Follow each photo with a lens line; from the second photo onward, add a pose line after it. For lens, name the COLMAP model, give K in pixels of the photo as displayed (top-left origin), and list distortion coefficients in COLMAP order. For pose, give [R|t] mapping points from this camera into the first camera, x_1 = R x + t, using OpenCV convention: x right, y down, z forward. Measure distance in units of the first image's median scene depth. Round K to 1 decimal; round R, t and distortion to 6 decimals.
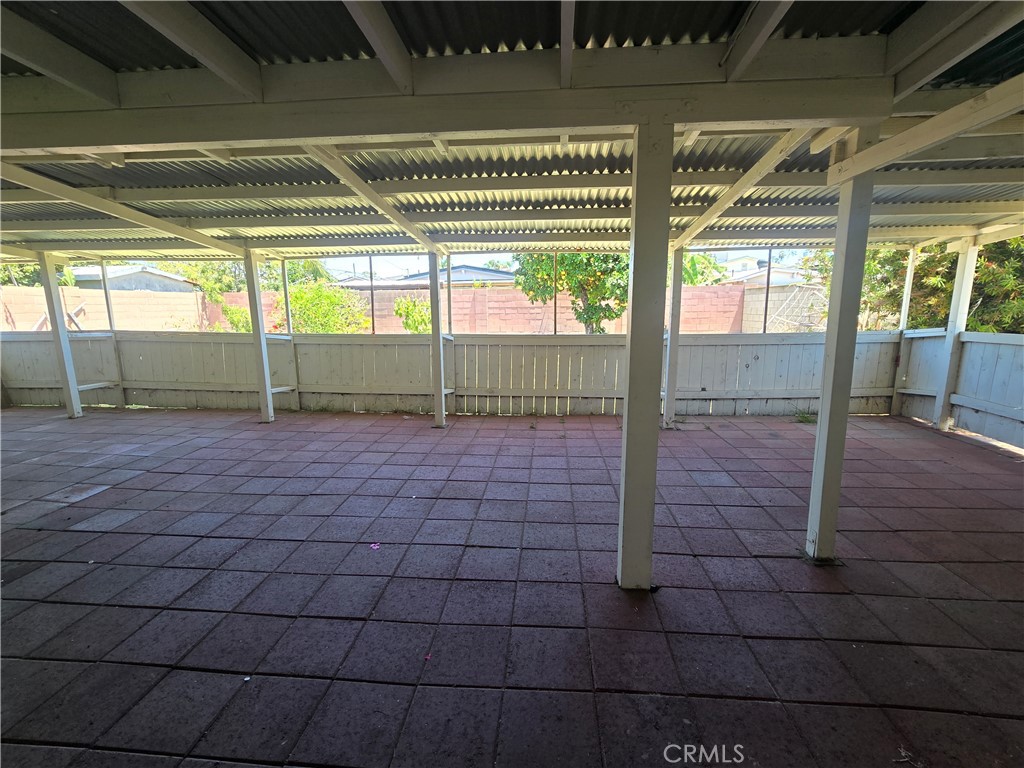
lens RADIAL K [[453.9, 0, 512.1], [0, 453.9, 387.4], [0, 0, 1]] dist [-0.004368, -0.000006]
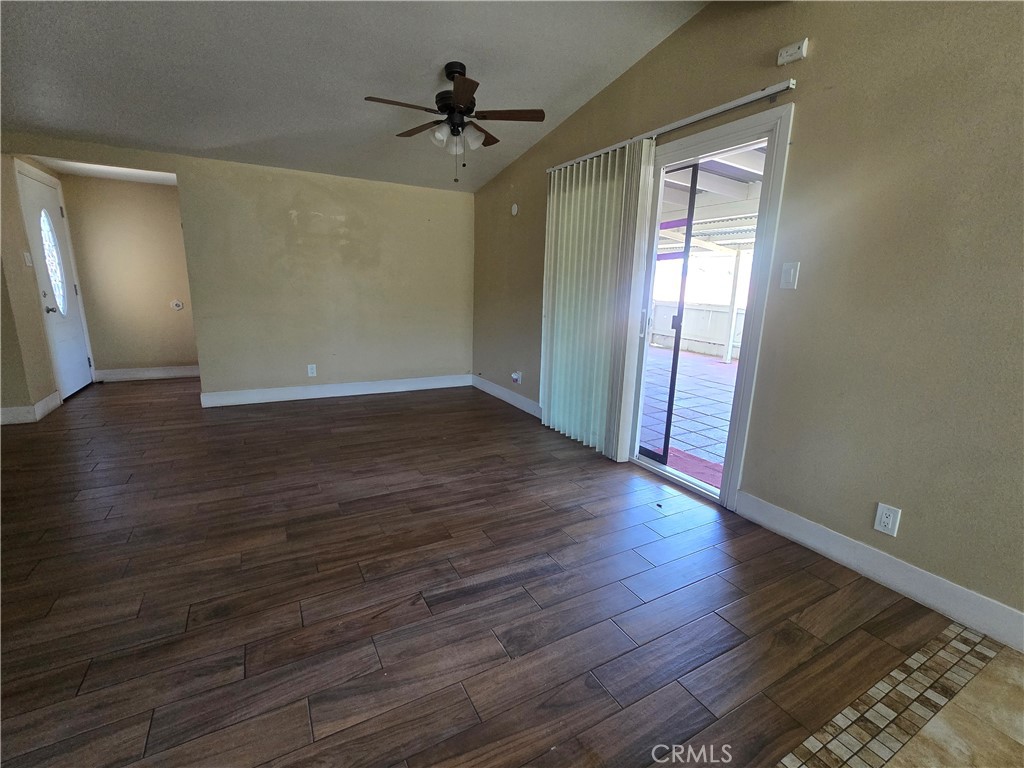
lens RADIAL K [[453.9, 0, 512.3], [0, 453.9, 384.3], [0, 0, 1]] dist [-0.004368, -0.000006]
pose [[0.550720, 0.200933, -0.810144, 0.325051], [-0.171429, 0.977130, 0.125815, 0.073997], [0.816896, 0.069594, 0.572571, -0.468422]]
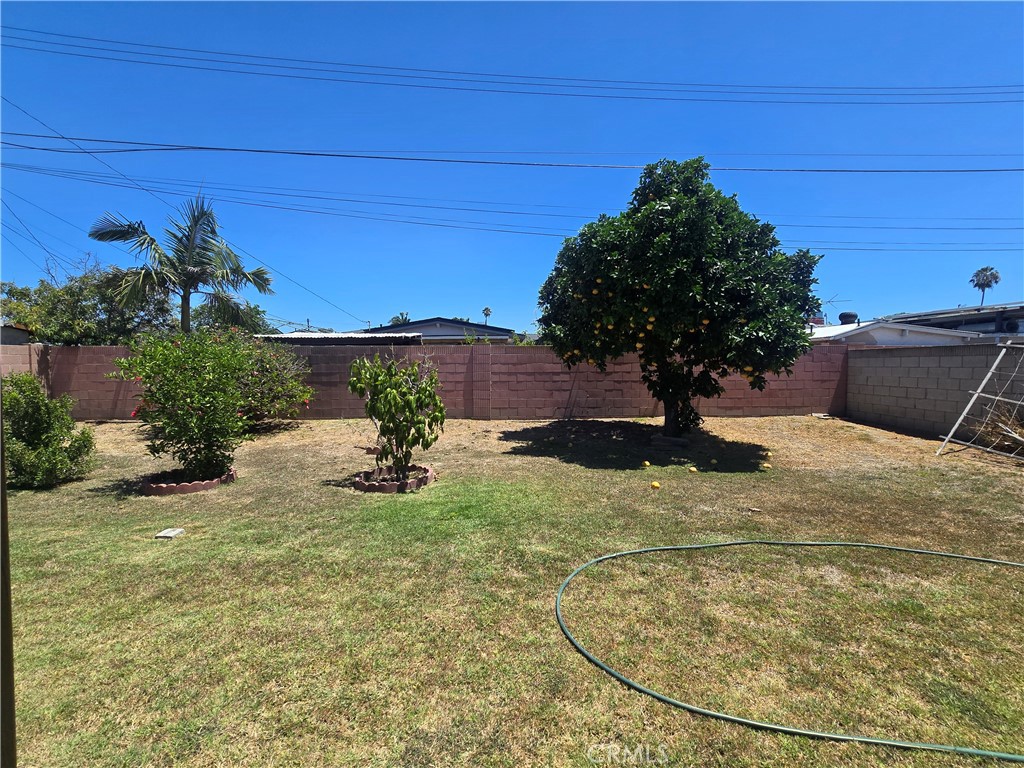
lens RADIAL K [[453.9, 0, 513.5], [0, 453.9, 383.6], [0, 0, 1]] dist [-0.004368, -0.000006]
pose [[0.995383, 0.005670, 0.095813, -0.085552], [0.007464, 0.990658, -0.136168, -0.066769], [-0.095689, 0.136254, 0.986042, 0.329784]]
